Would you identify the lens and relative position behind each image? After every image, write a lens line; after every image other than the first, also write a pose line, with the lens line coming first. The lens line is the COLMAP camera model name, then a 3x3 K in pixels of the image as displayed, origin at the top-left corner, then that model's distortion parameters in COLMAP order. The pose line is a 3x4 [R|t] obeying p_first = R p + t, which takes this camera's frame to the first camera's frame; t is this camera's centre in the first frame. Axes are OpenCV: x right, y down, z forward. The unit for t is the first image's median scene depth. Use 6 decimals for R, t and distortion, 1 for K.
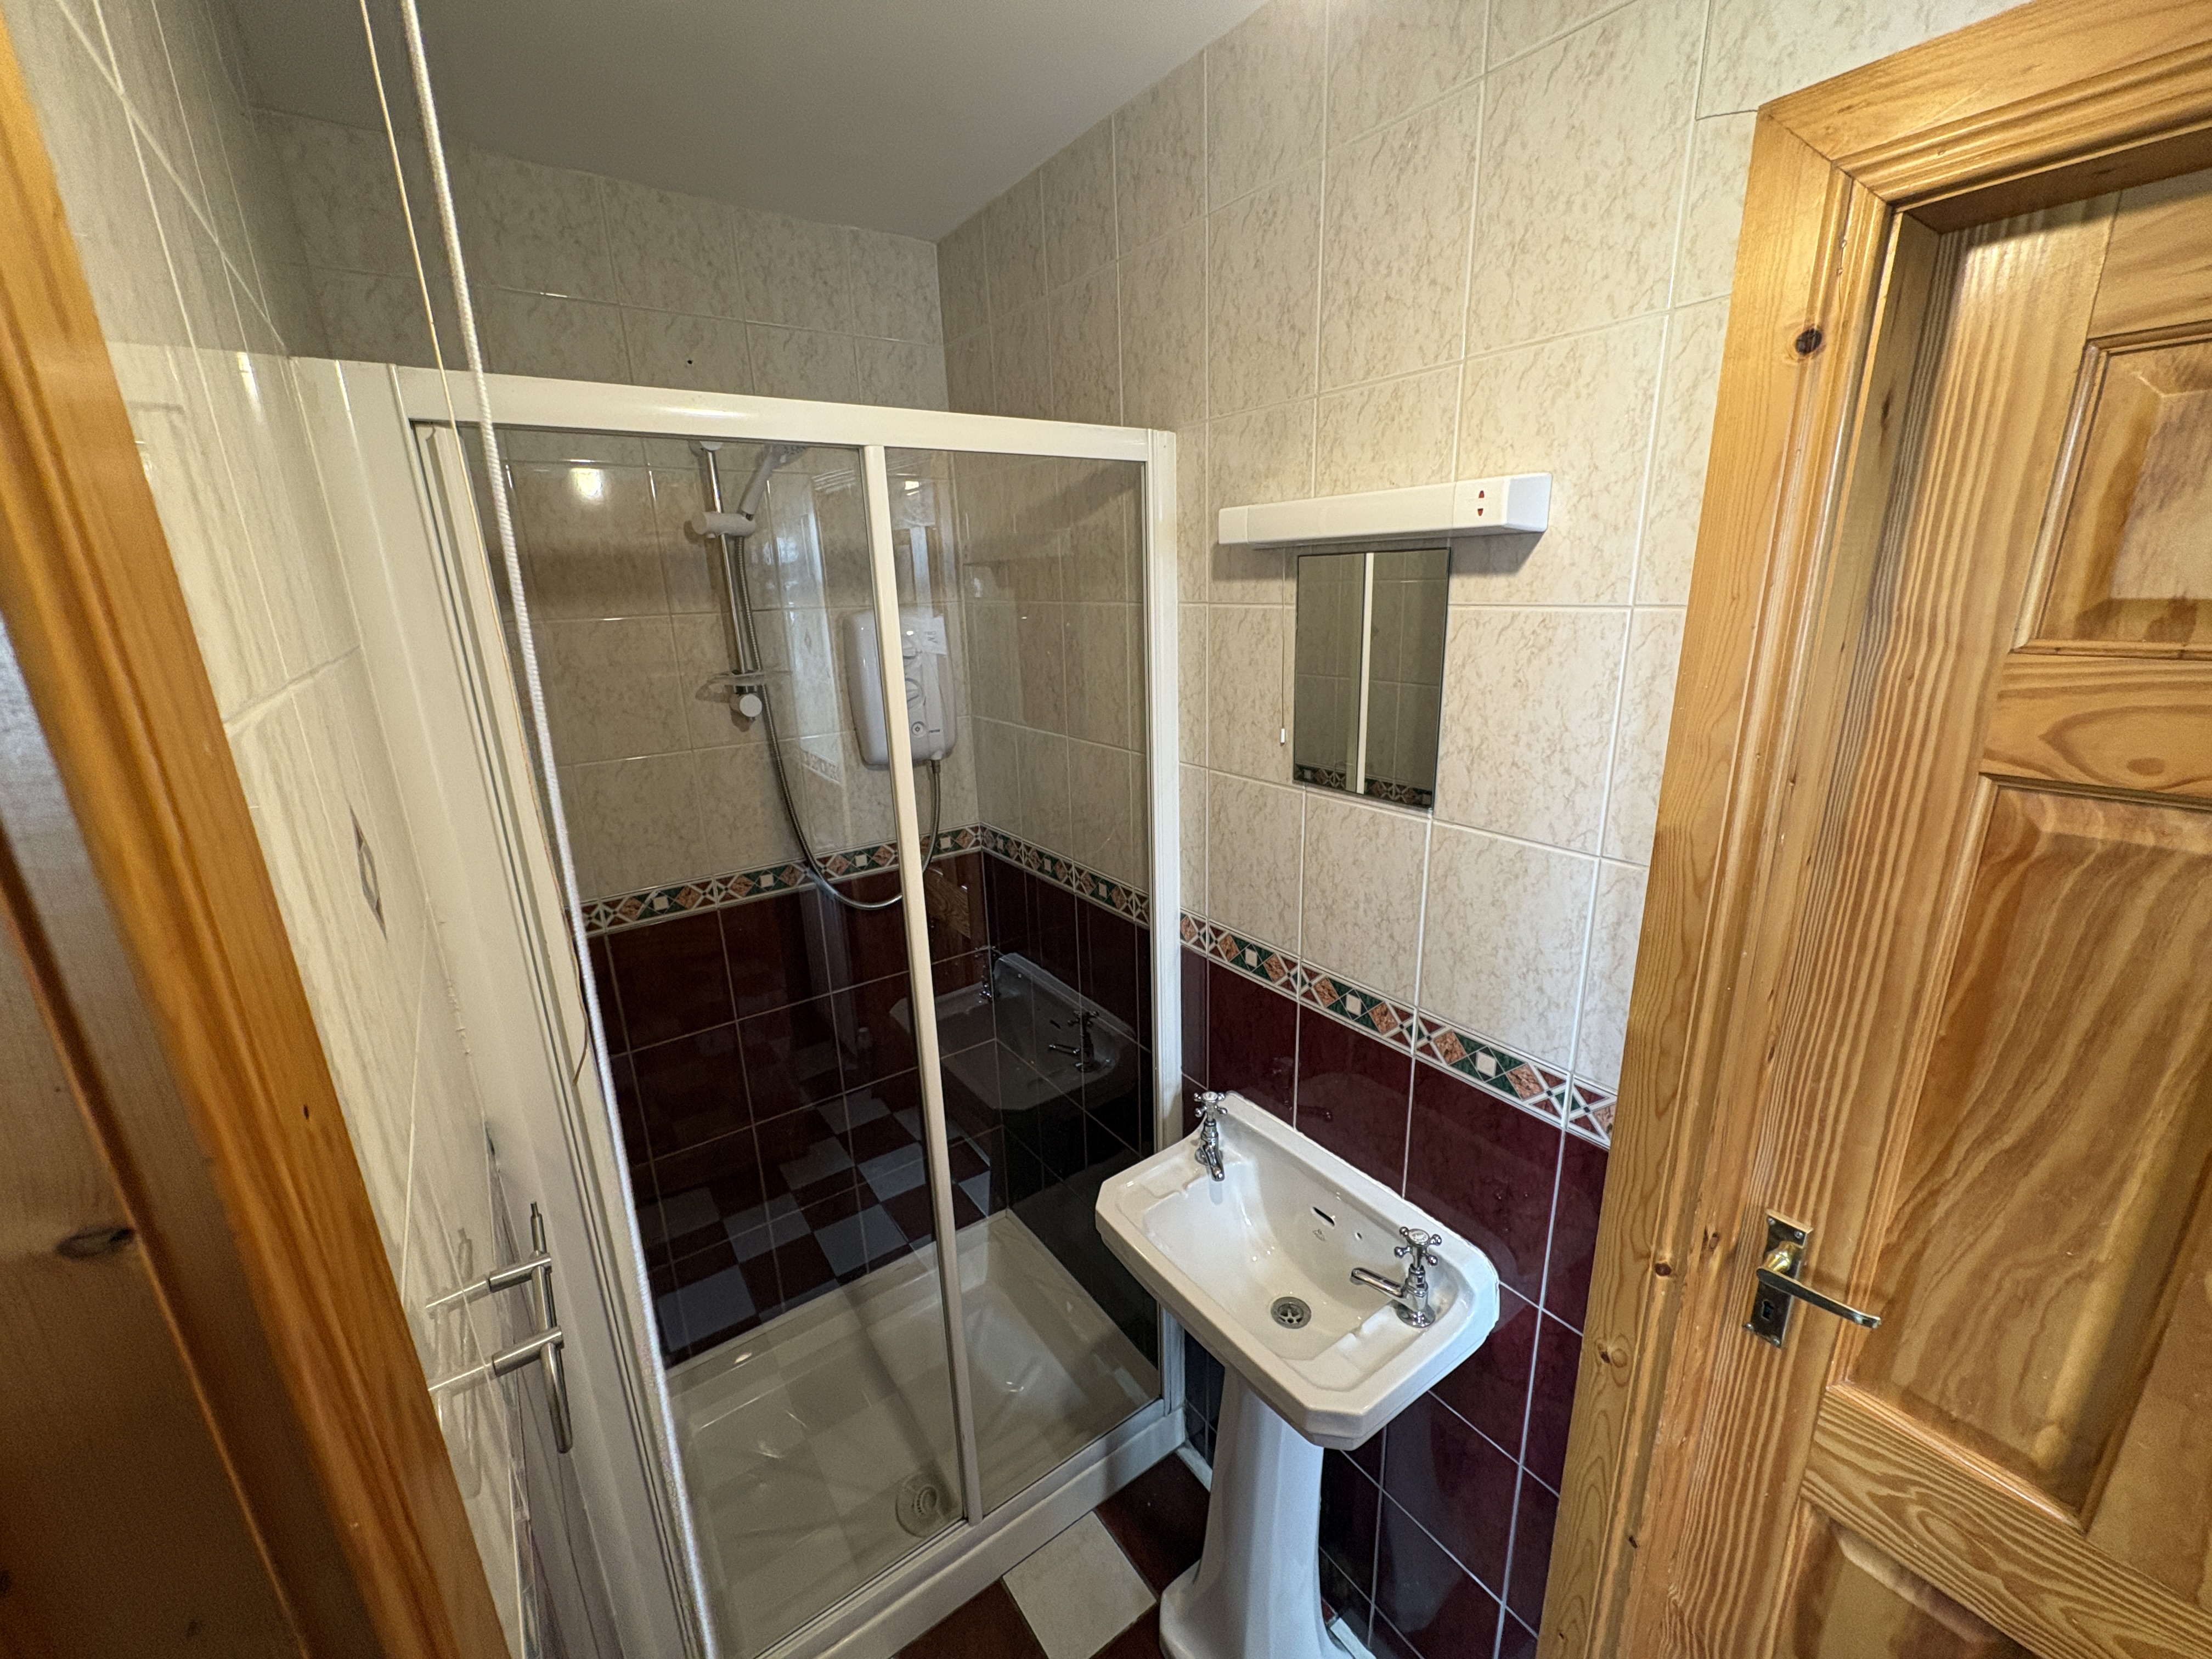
lens RADIAL K [[885.2, 0, 1114.5], [0, 885.2, 830.7], [0, 0, 1]] dist [0.010397, 0.000184]
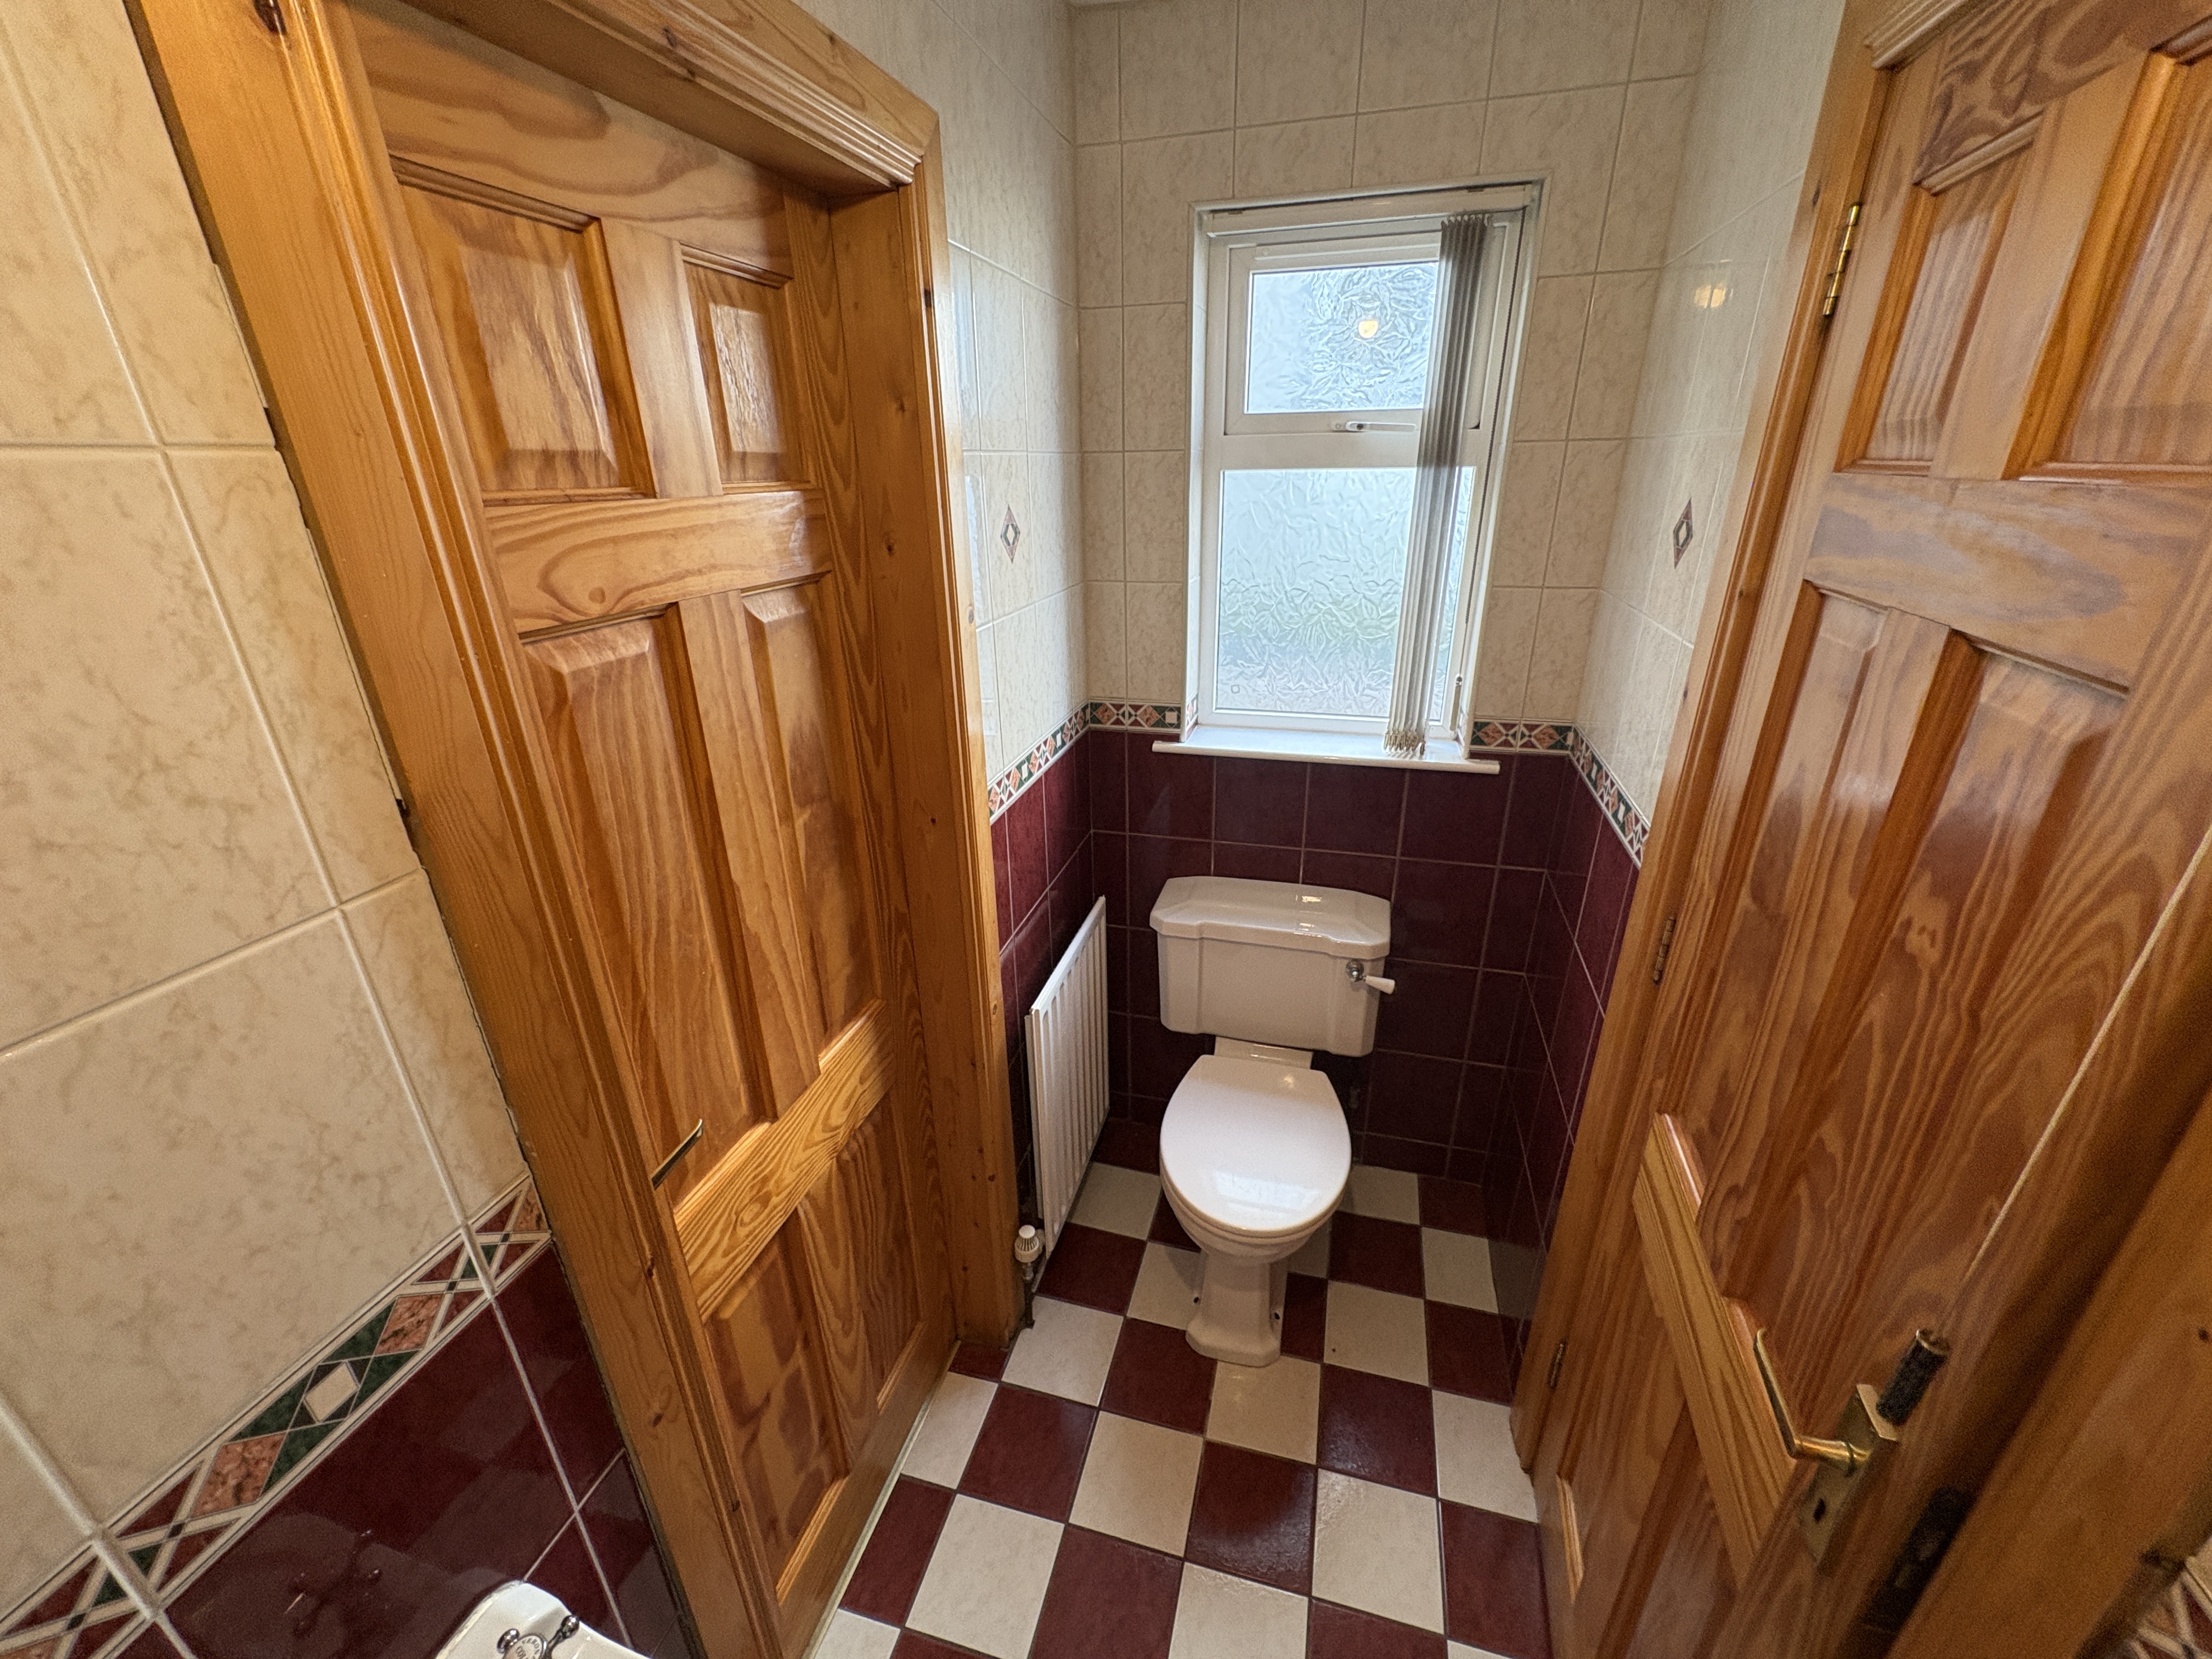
lens RADIAL K [[885.2, 0, 1114.5], [0, 885.2, 830.7], [0, 0, 1]] dist [0.010397, 0.000184]
pose [[-0.613415, -0.271274, 0.741709, -0.191899], [0.254636, 0.821068, 0.510890, -0.189558], [-0.747584, 0.502253, -0.434579, 0.899206]]
